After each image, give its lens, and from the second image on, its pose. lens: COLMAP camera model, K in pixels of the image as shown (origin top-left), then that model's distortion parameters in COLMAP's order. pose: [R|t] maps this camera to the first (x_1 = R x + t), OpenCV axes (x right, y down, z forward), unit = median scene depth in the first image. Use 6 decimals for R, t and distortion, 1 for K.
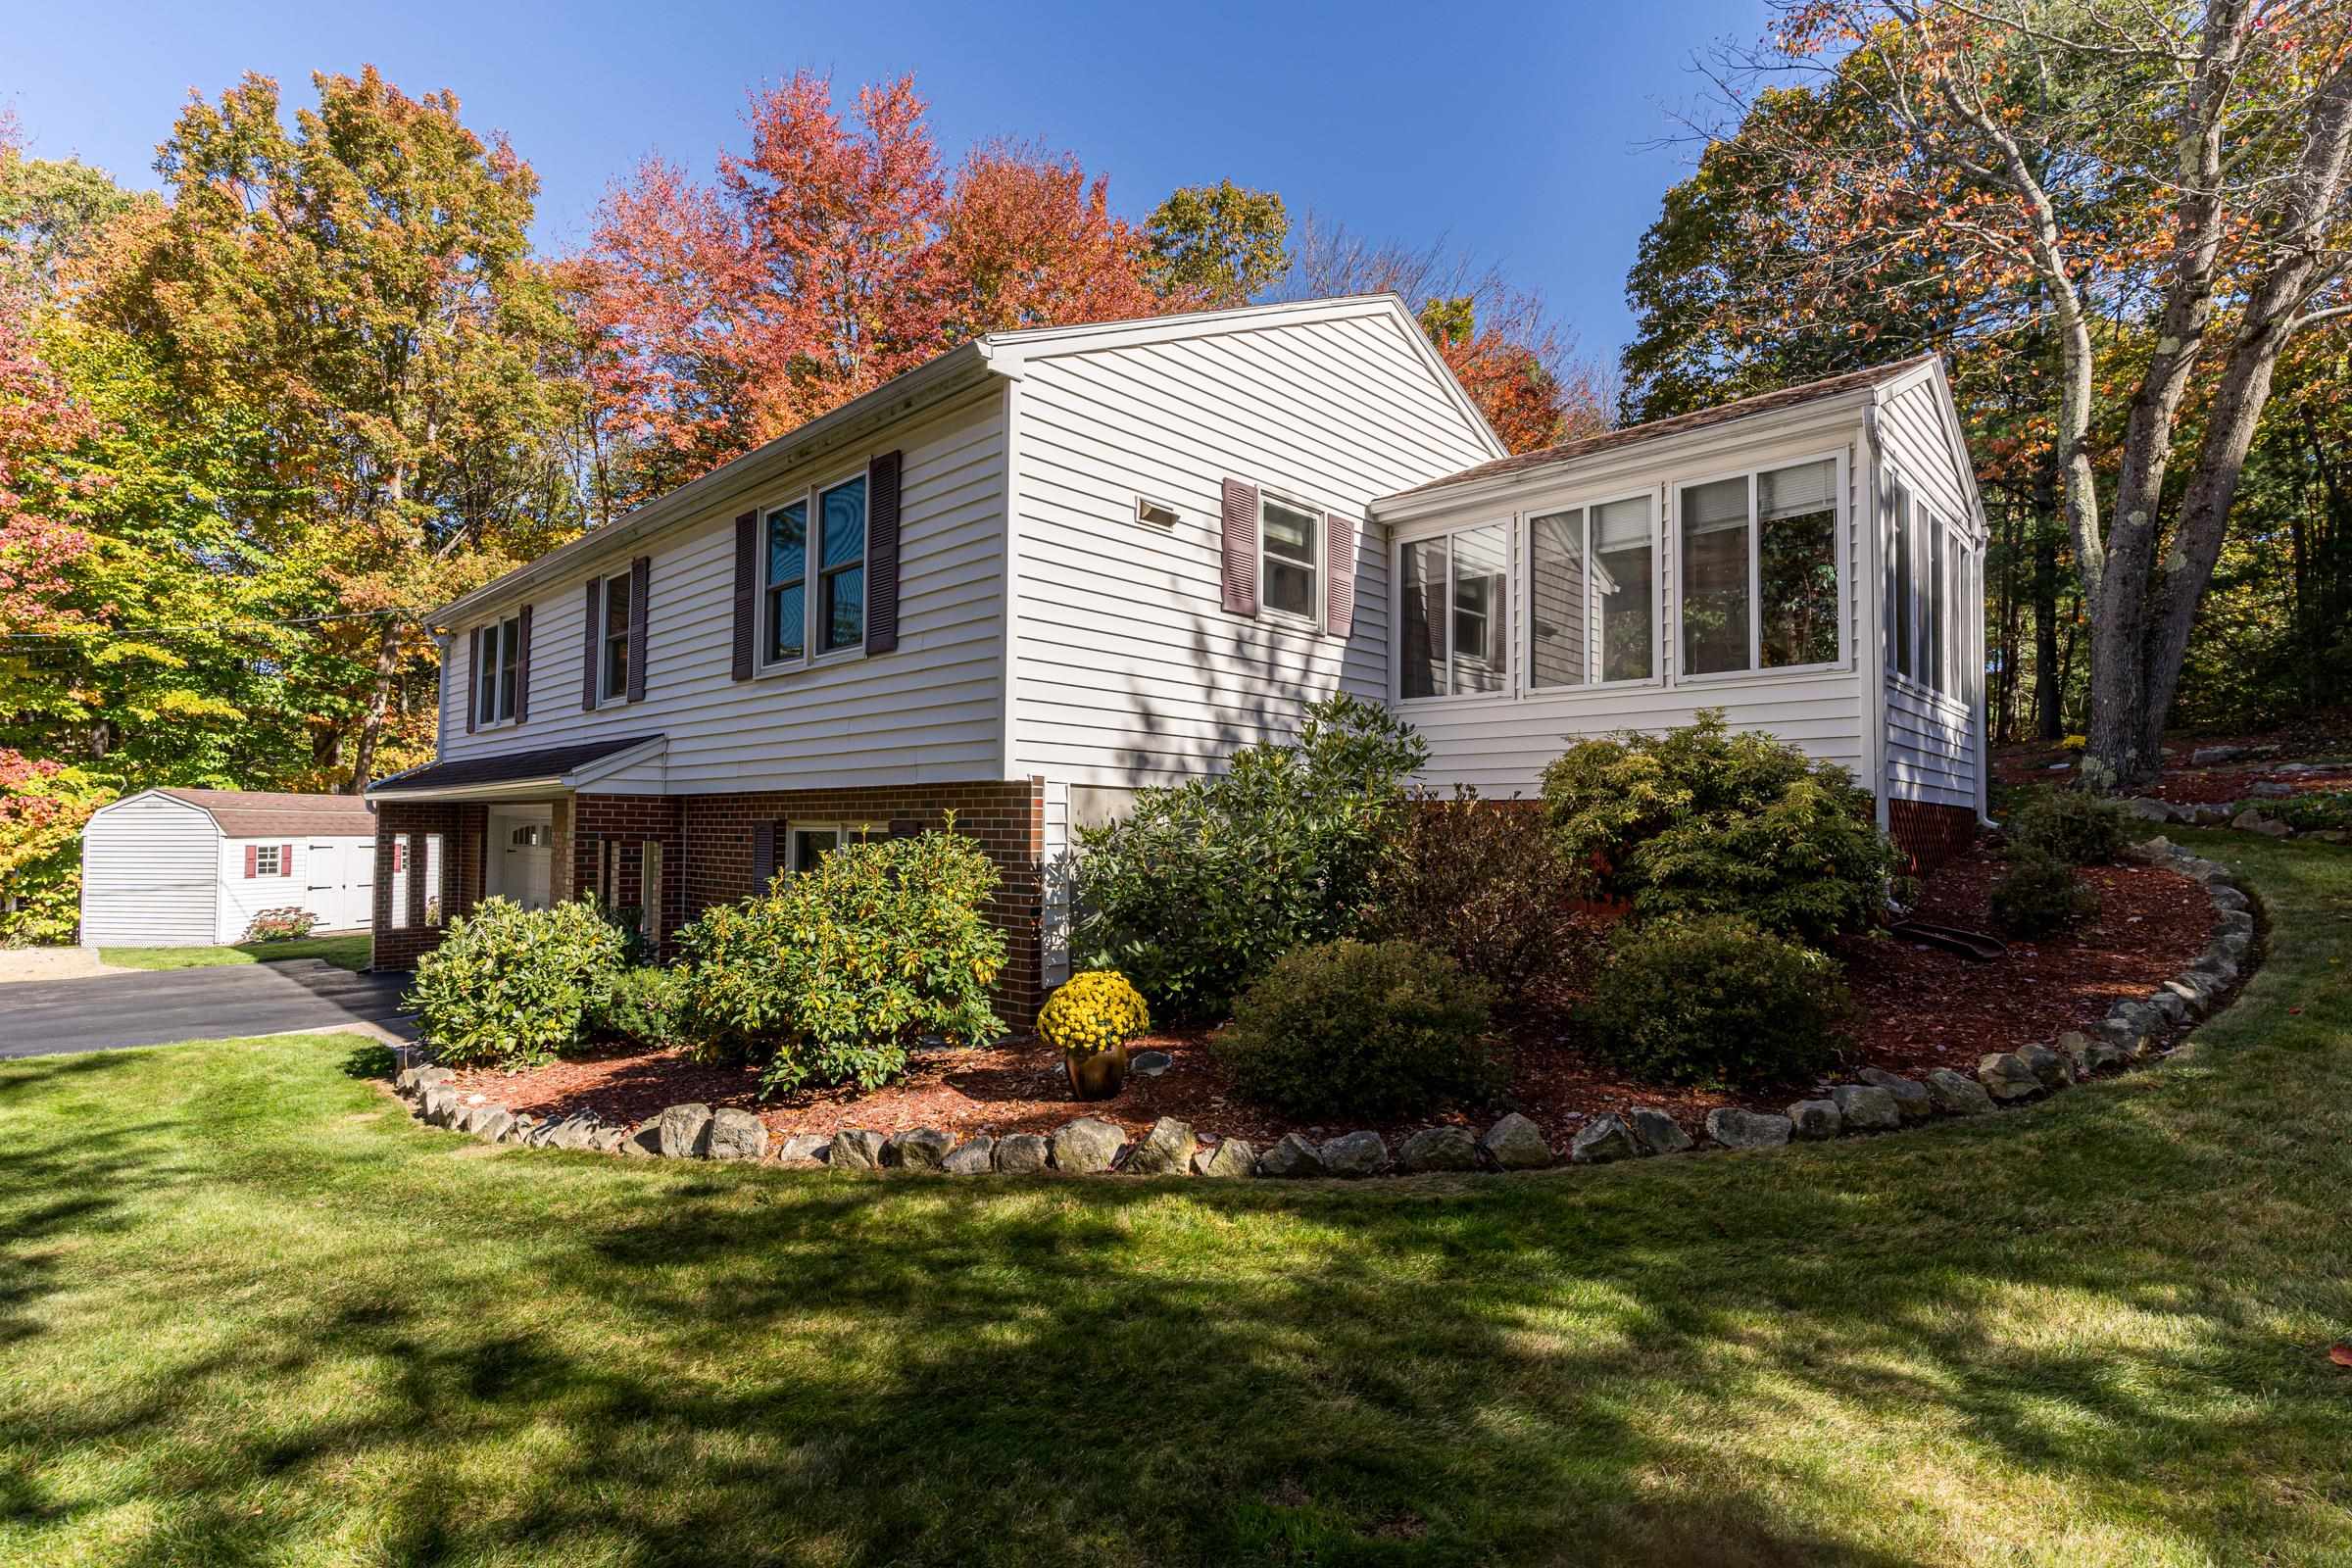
lens RADIAL K [[1122.8, 0, 1182.2], [0, 1122.8, 793.6], [0, 0, 1]] dist [-0.002143, 0.000461]
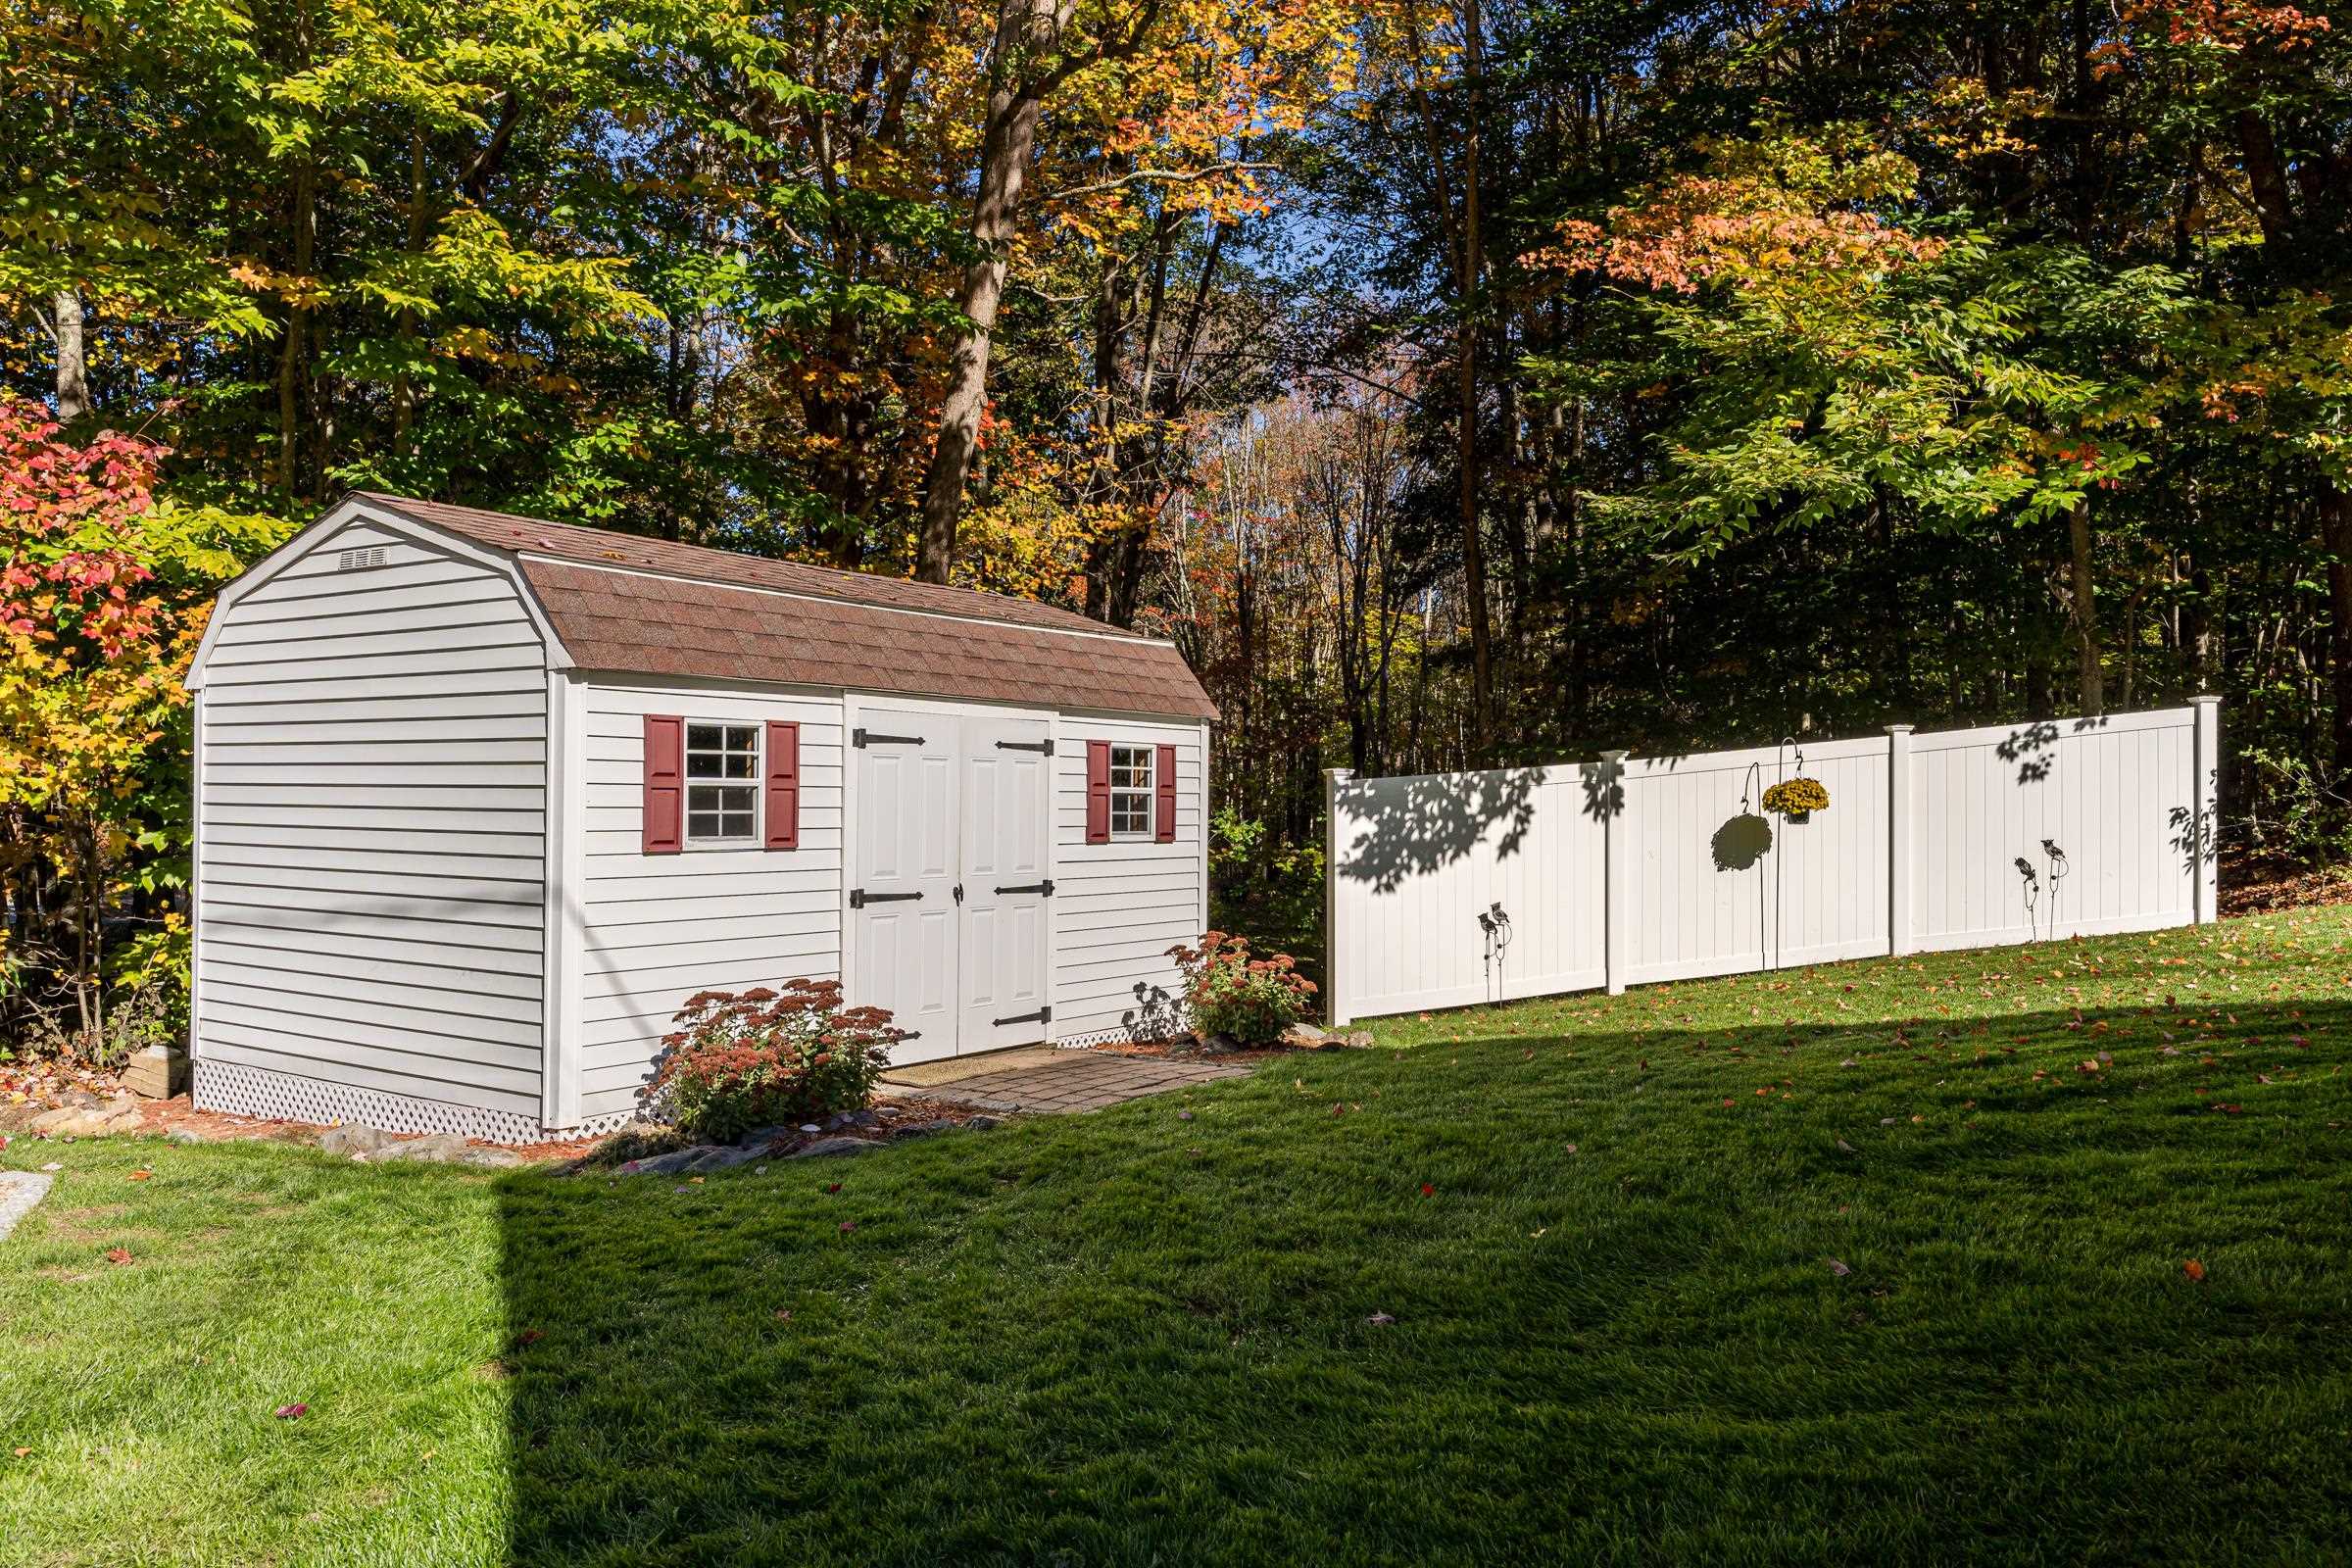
lens RADIAL K [[1770.4, 0, 1176.7], [0, 1770.4, 783.9], [0, 0, 1]] dist [0.002099, 0.000590]
pose [[0.902740, 0.002491, -0.430180, -0.562970], [0.008424, 0.999689, 0.023467, 0.052029], [0.430105, -0.024808, 0.902438, 0.698254]]
